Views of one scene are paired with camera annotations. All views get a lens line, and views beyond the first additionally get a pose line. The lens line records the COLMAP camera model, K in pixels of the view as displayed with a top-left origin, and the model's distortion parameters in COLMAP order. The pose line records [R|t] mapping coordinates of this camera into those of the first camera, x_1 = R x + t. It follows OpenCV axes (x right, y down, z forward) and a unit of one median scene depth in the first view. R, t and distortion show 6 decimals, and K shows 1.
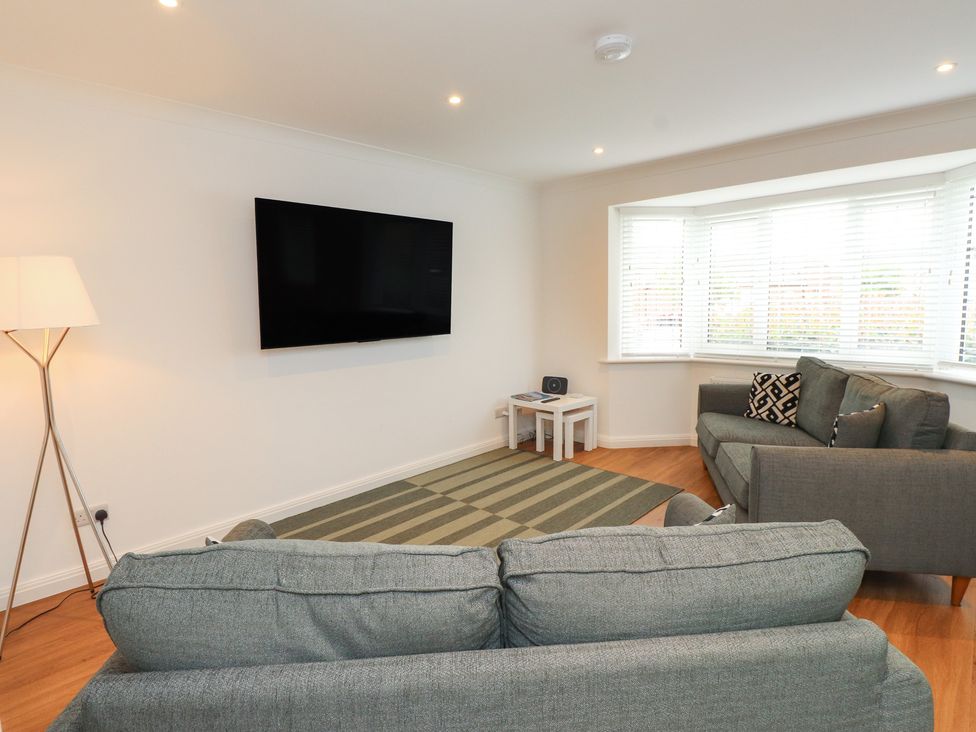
lens RADIAL K [[508.7, 0, 480.3], [0, 508.7, 360.0], [0, 0, 1]] dist [-0.004601, -0.011031]
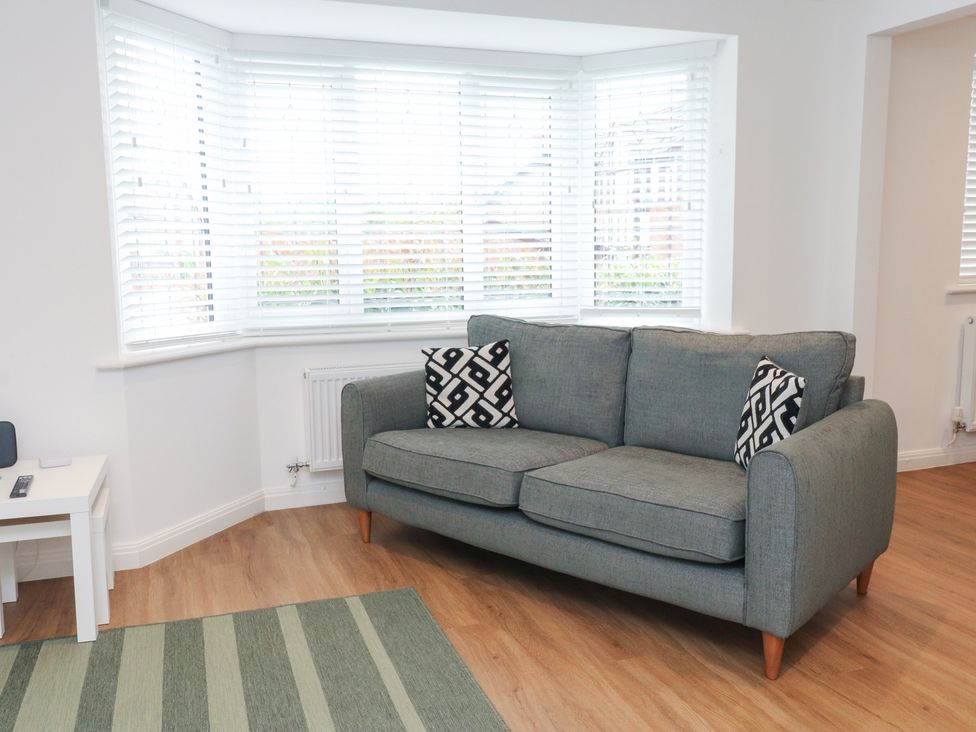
lens RADIAL K [[866.0, 0, 483.6], [0, 866.0, 364.3], [0, 0, 1]] dist [0.003879, 0.007369]
pose [[0.438695, -0.106264, 0.892331, -0.321449], [0.098581, 0.992682, 0.069749, -0.021014], [-0.893212, 0.057369, 0.445960, 0.532951]]
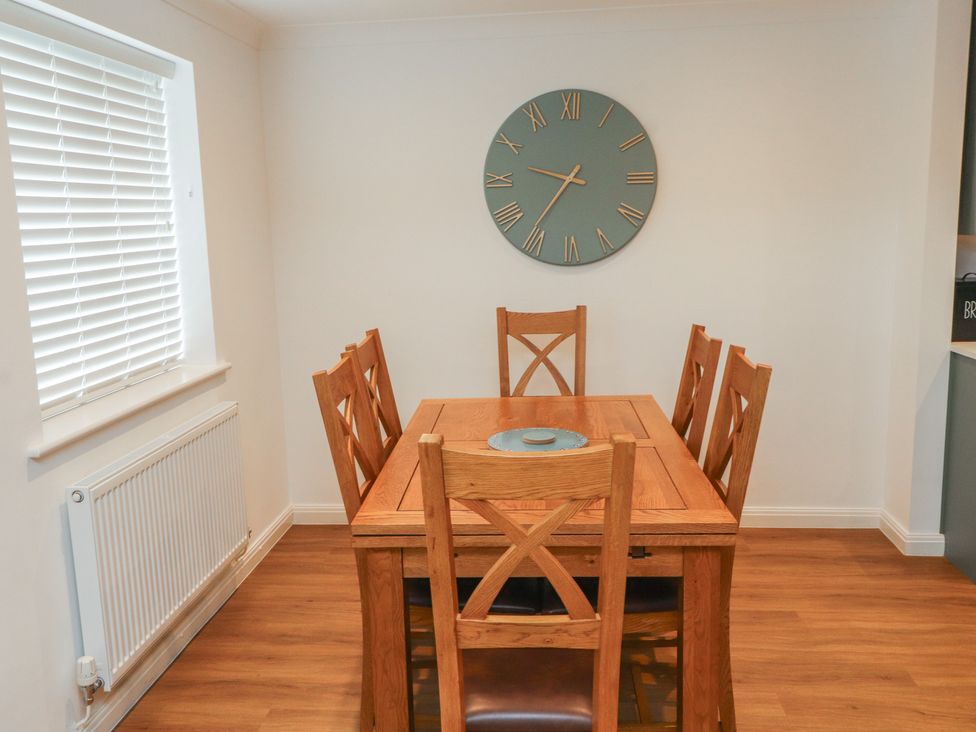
lens RADIAL K [[866.0, 0, 481.6], [0, 866.0, 360.3], [0, 0, 1]] dist [0.003879, 0.007369]
pose [[-0.628001, -0.086676, 0.773371, 0.426477], [0.127052, 0.969025, 0.211774, -0.133921], [-0.767772, 0.231253, -0.597536, 0.597216]]
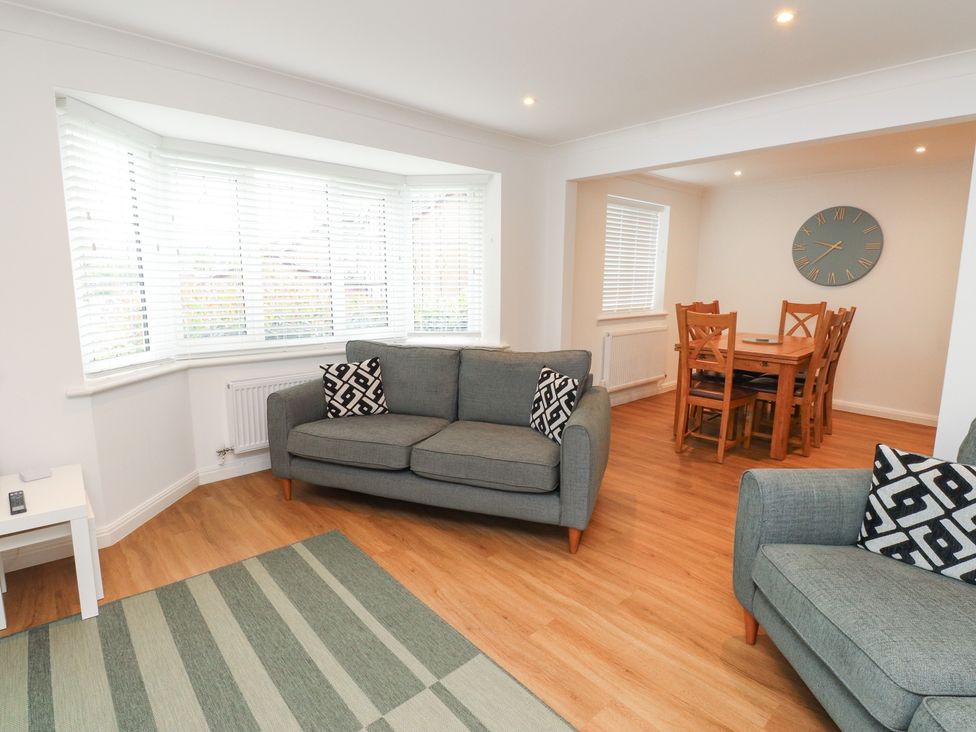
lens RADIAL K [[508.7, 0, 487.0], [0, 508.7, 361.3], [0, 0, 1]] dist [-0.004601, -0.011031]
pose [[0.064641, -0.136050, 0.988591, -0.302965], [0.097367, 0.986796, 0.129436, -0.069478], [-0.993147, 0.087889, 0.077034, 0.693158]]
